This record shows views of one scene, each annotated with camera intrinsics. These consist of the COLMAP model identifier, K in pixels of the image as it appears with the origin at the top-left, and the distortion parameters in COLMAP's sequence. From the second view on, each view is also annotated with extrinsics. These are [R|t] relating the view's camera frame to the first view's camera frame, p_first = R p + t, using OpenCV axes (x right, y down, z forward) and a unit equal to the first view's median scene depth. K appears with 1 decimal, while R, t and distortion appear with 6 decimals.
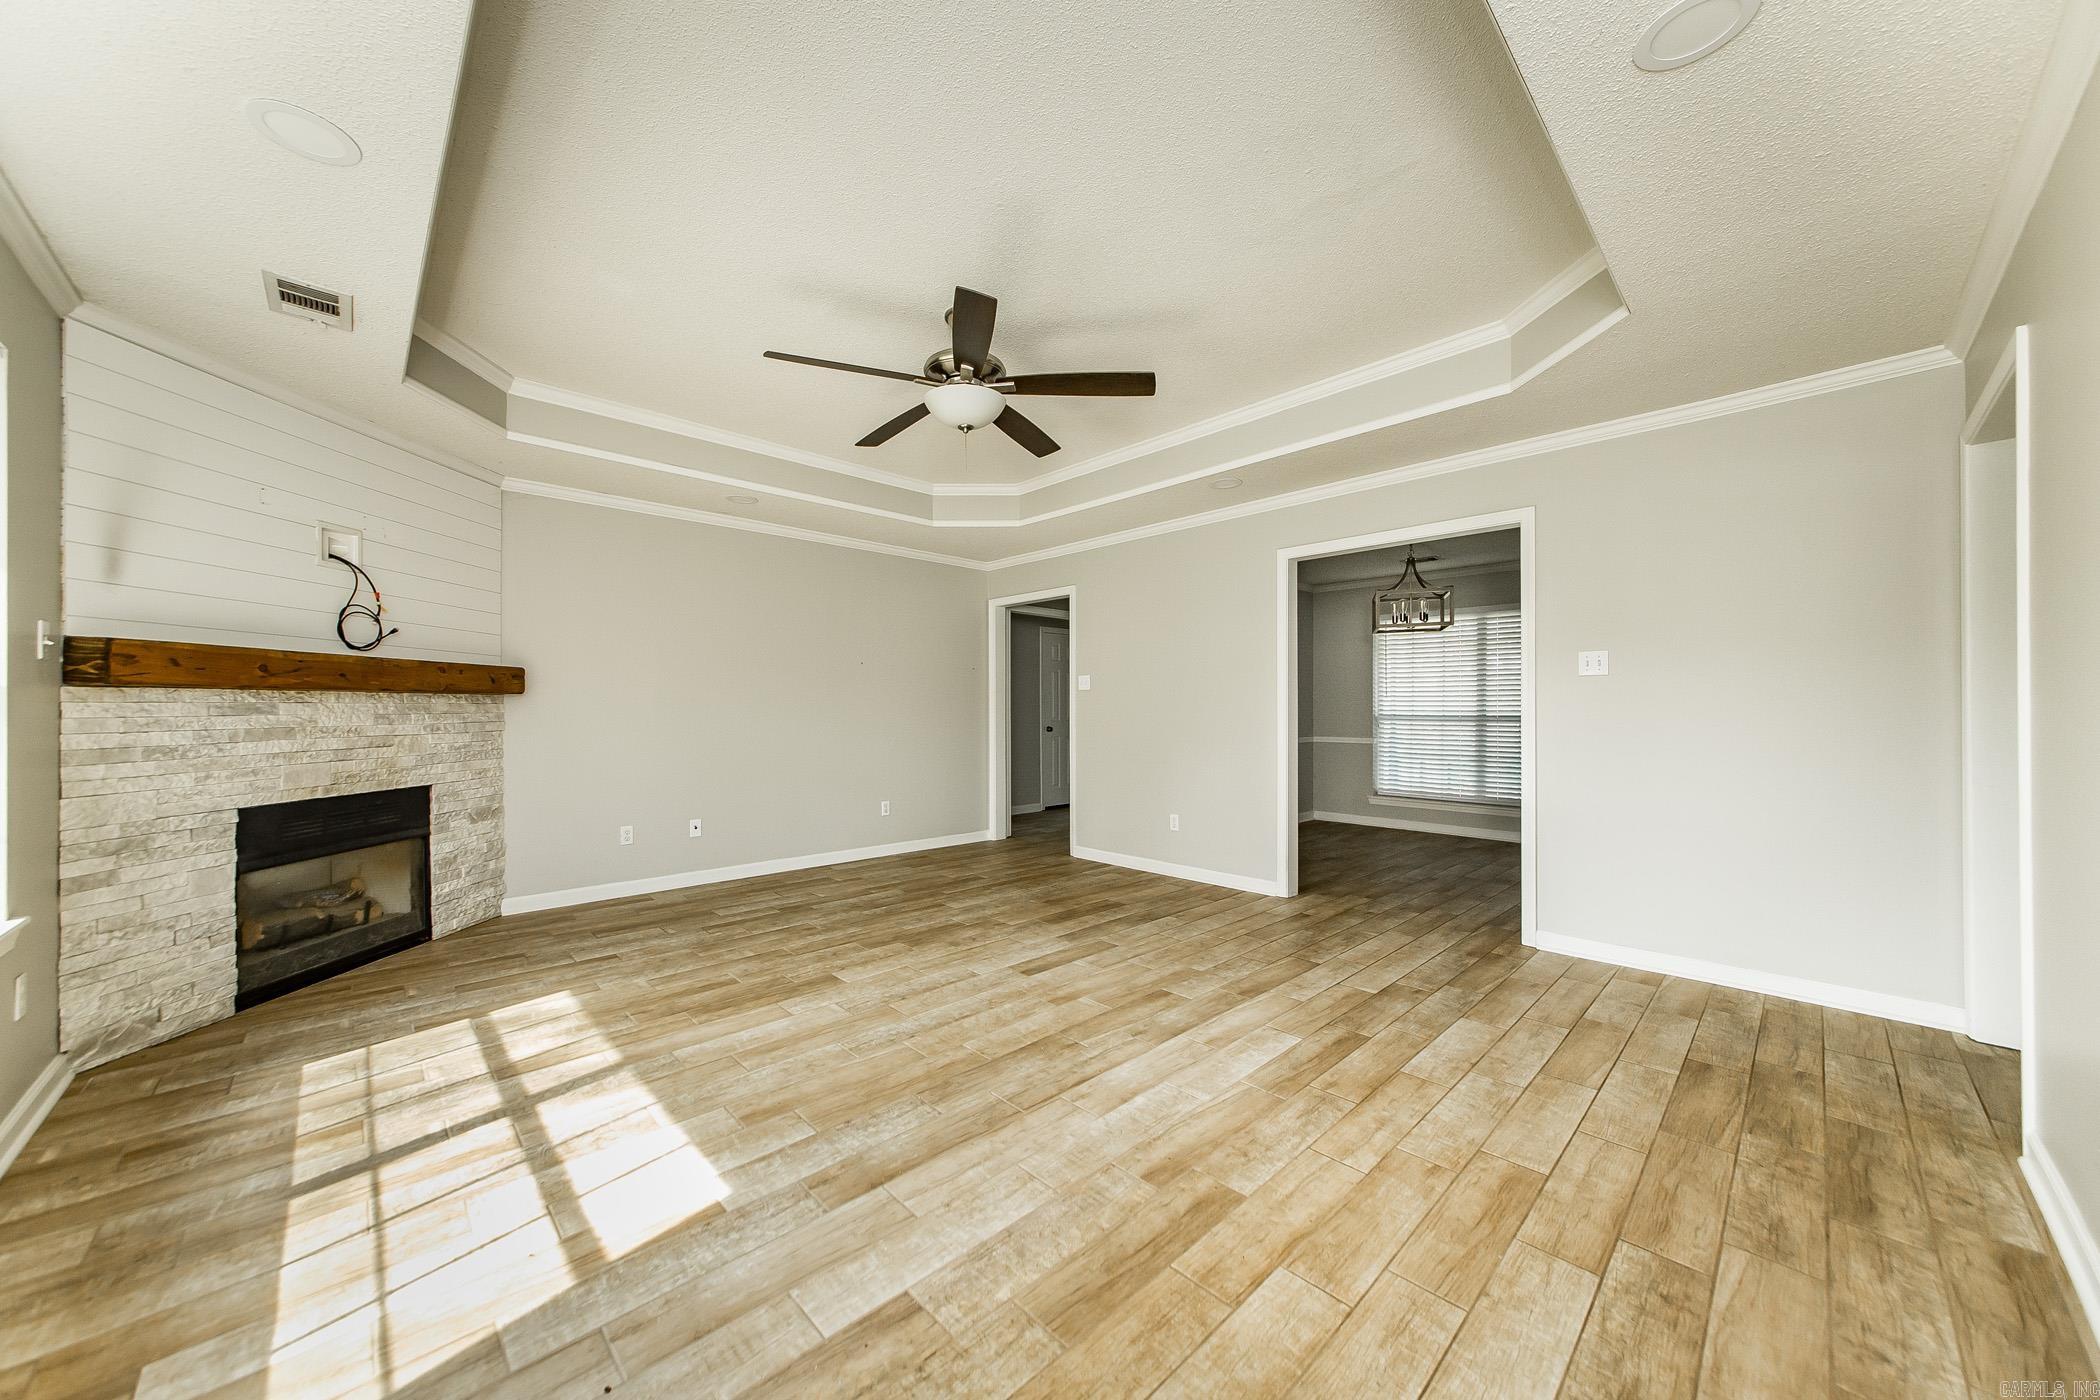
lens RADIAL K [[748.0, 0, 1045.0], [0, 748.0, 707.7], [0, 0, 1]] dist [-0.006376, 0.002361]
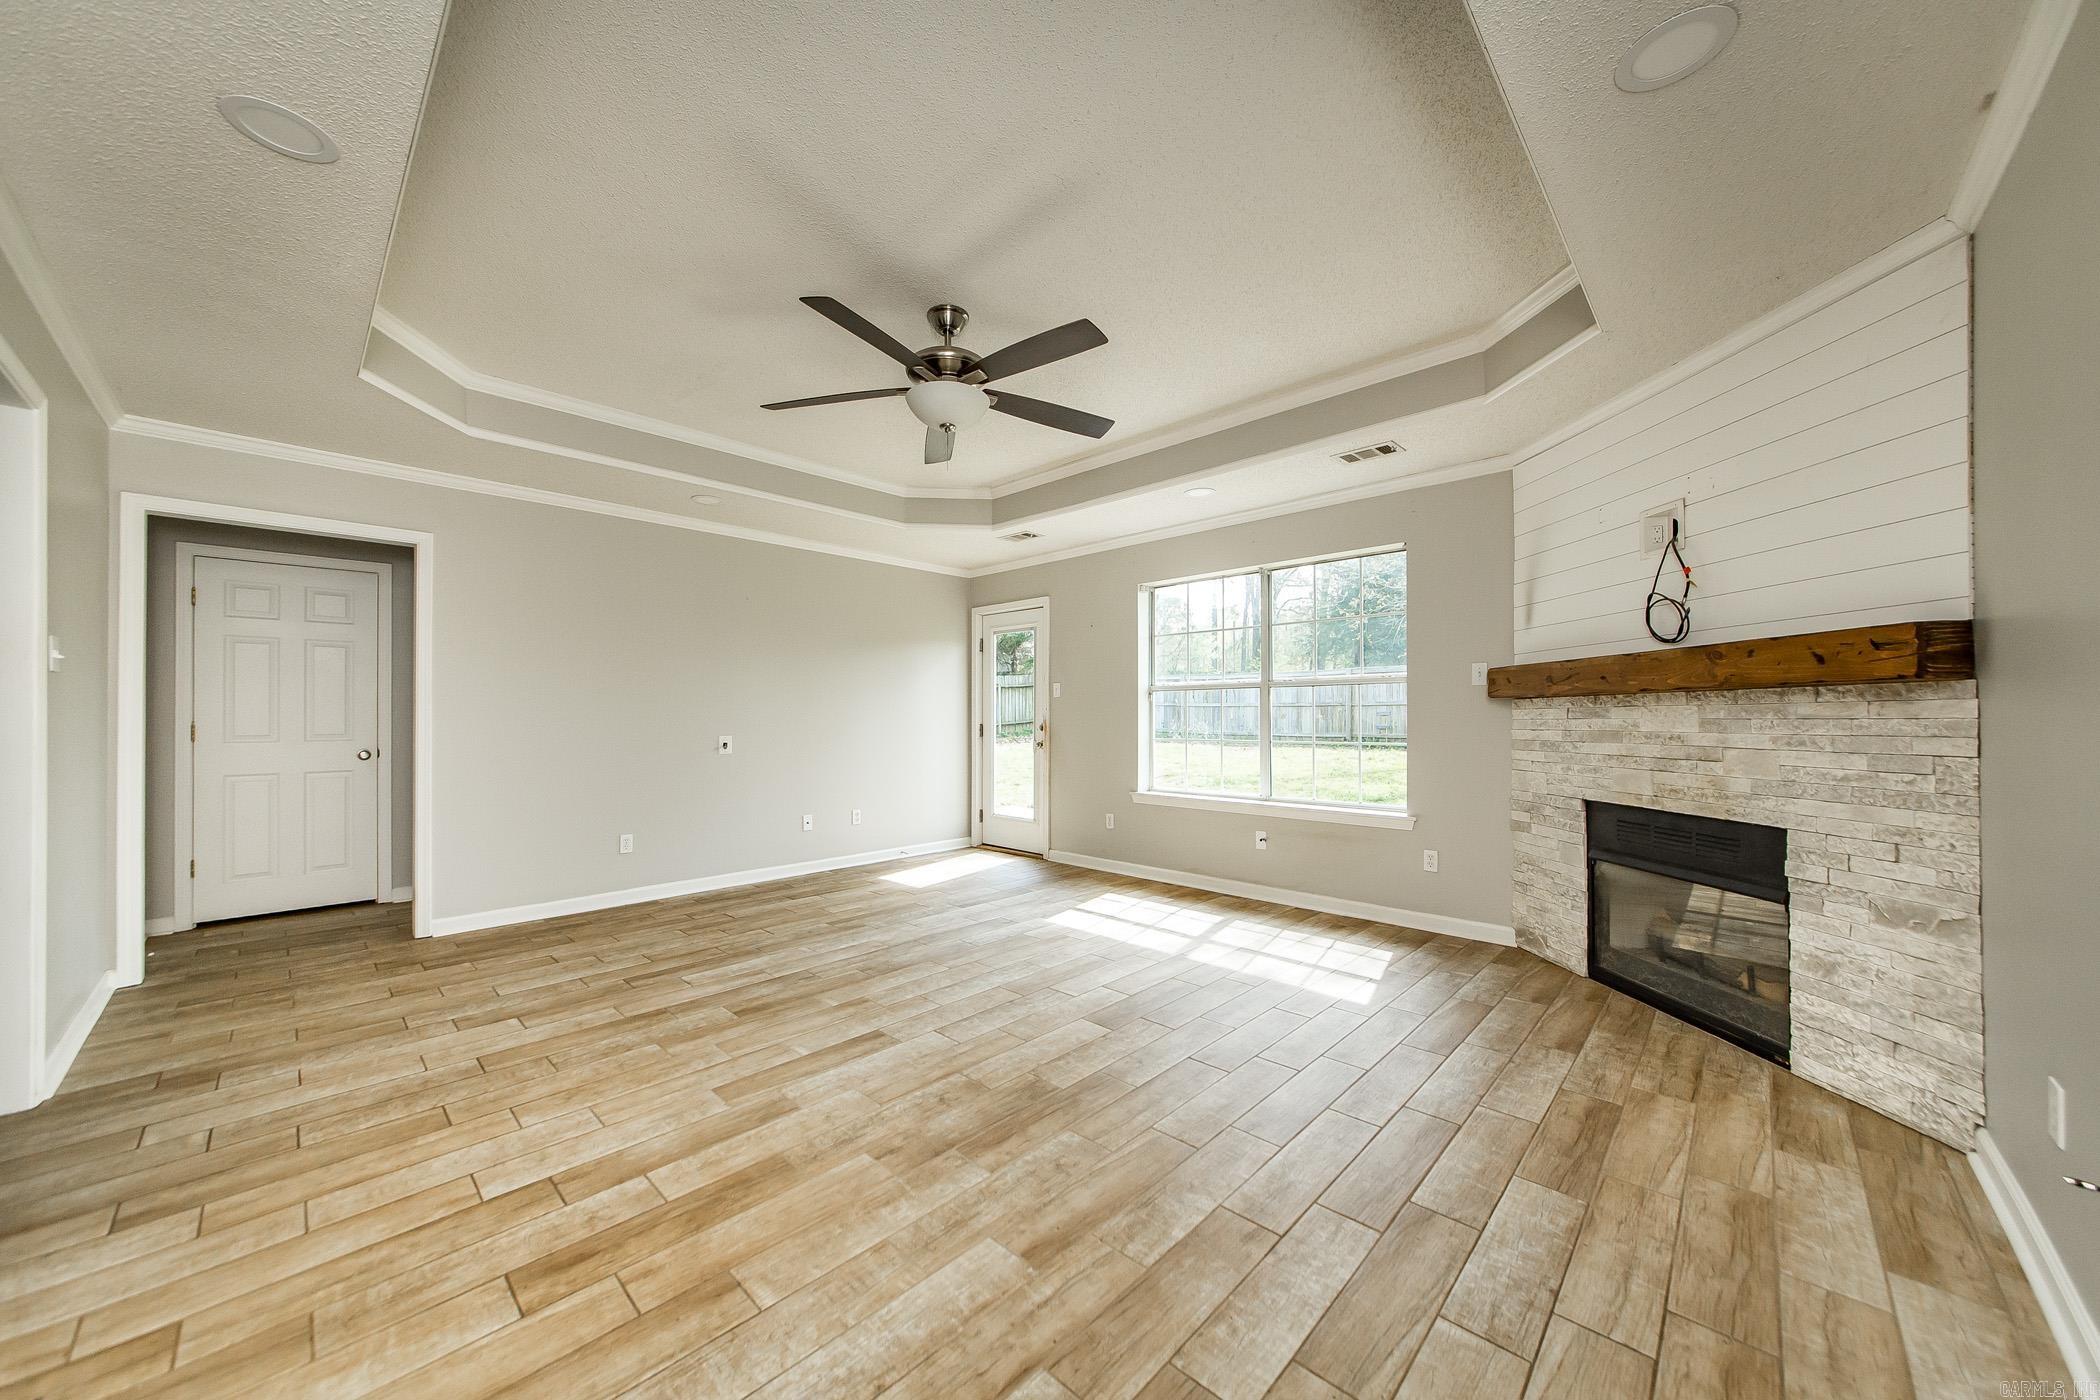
lens RADIAL K [[748.0, 0, 1032.4], [0, 748.0, 713.0], [0, 0, 1]] dist [-0.006376, 0.002361]
pose [[-0.999625, 0.003936, -0.027104, -0.176215], [0.004133, 0.999965, -0.007236, 0.006002], [0.027075, -0.007345, -0.999606, 1.850475]]
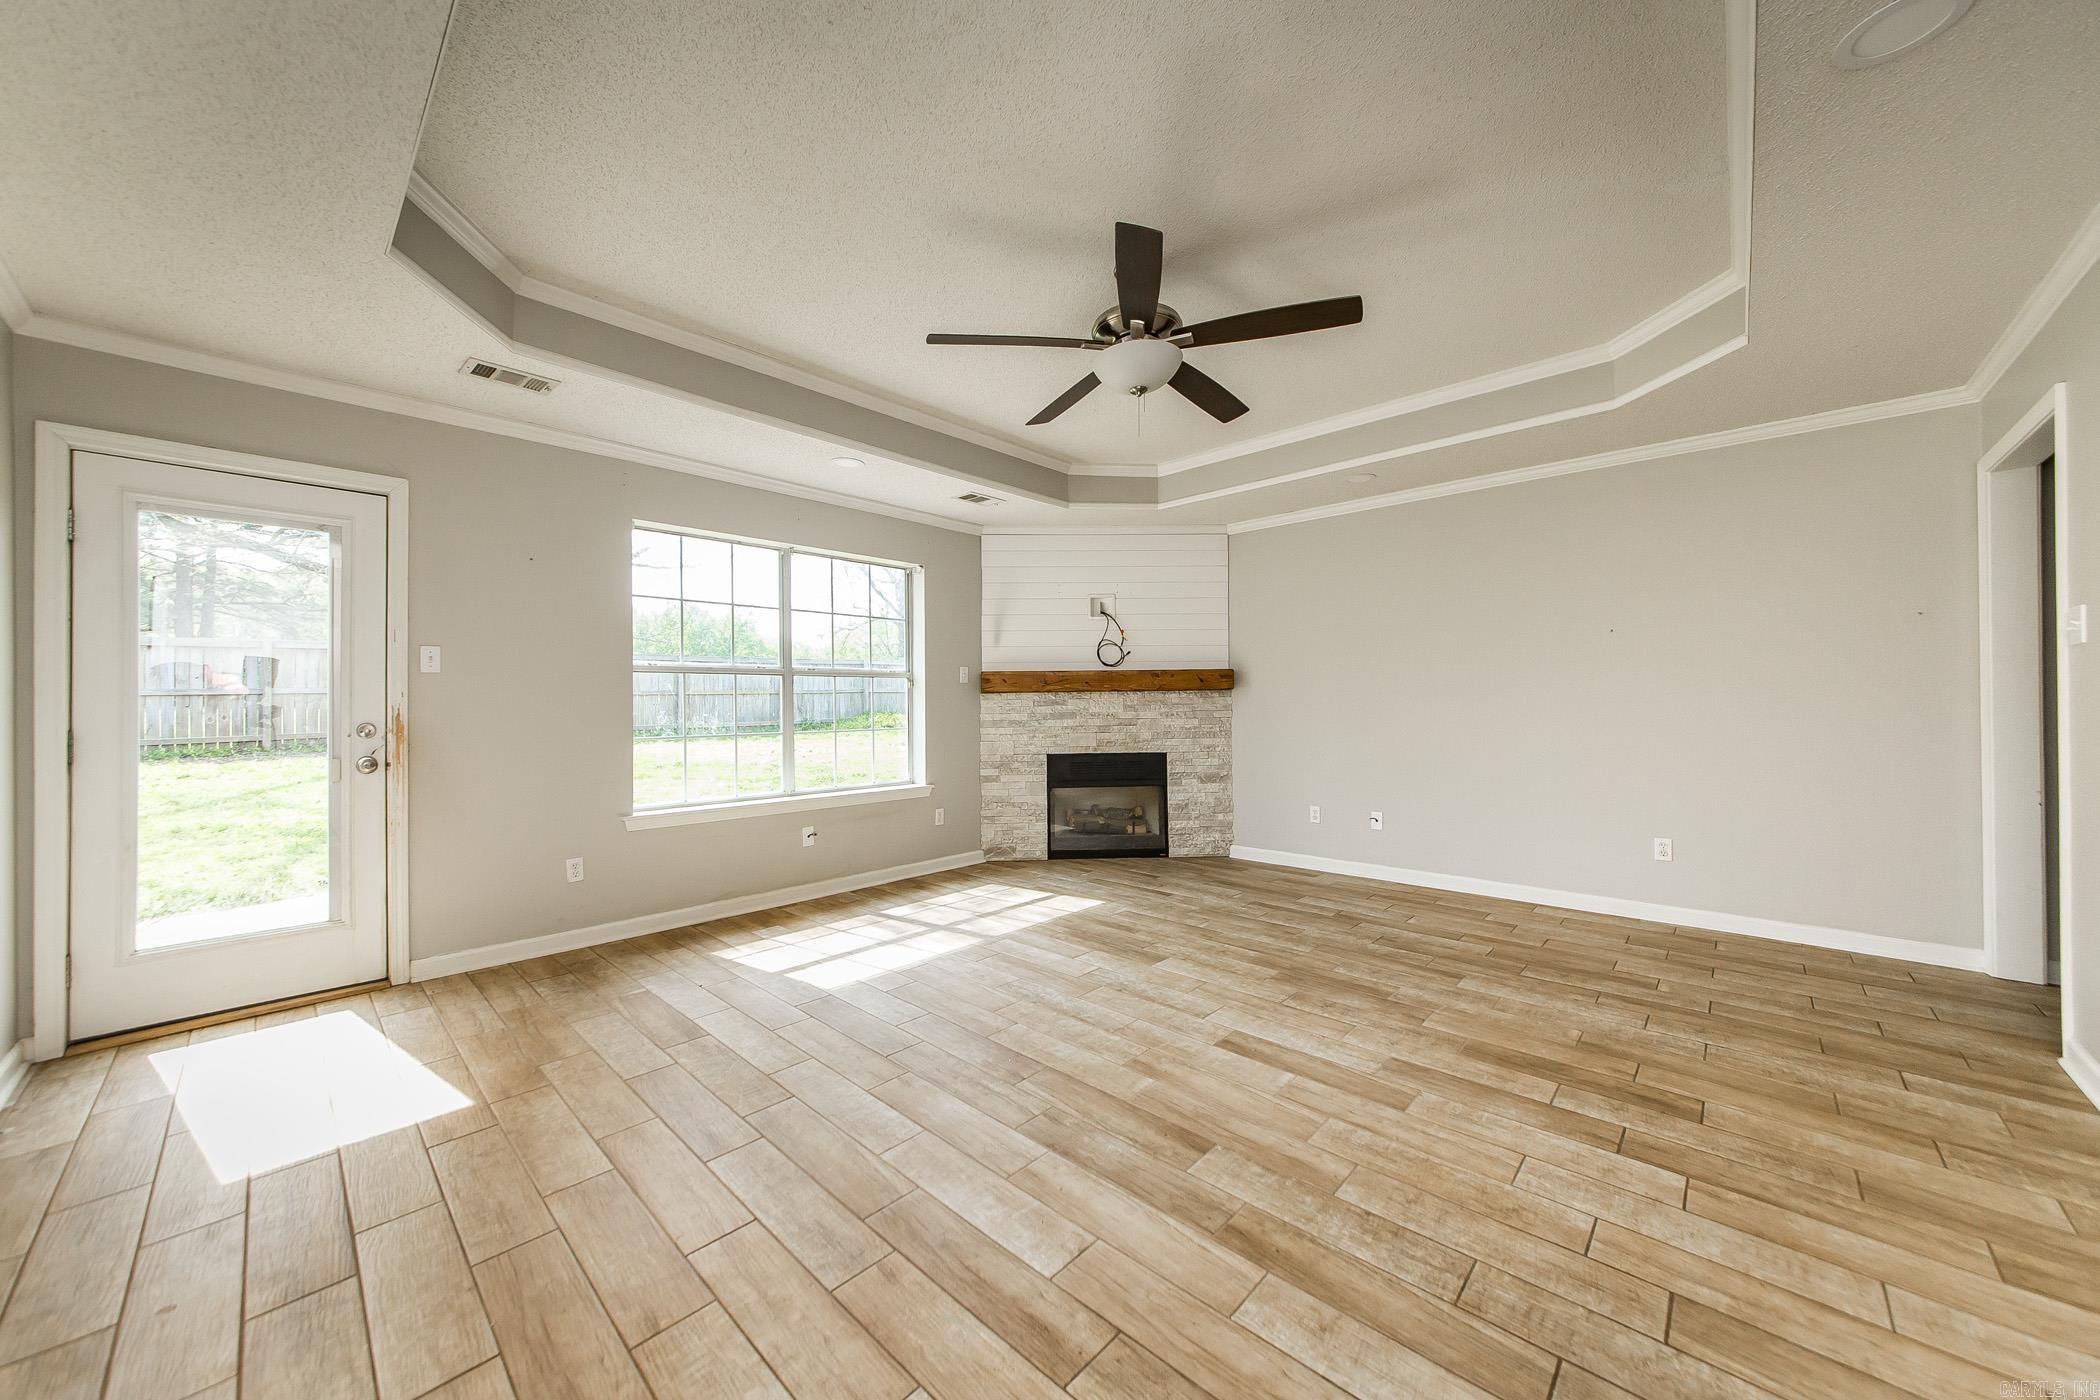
lens RADIAL K [[748.0, 0, 1050.4], [0, 748.0, 703.5], [0, 0, 1]] dist [-0.006376, 0.002361]
pose [[0.050470, 0.001958, -0.998724, 0.743899], [0.009951, 0.999947, 0.002463, -0.000303], [0.998676, -0.010063, 0.050448, 0.790519]]
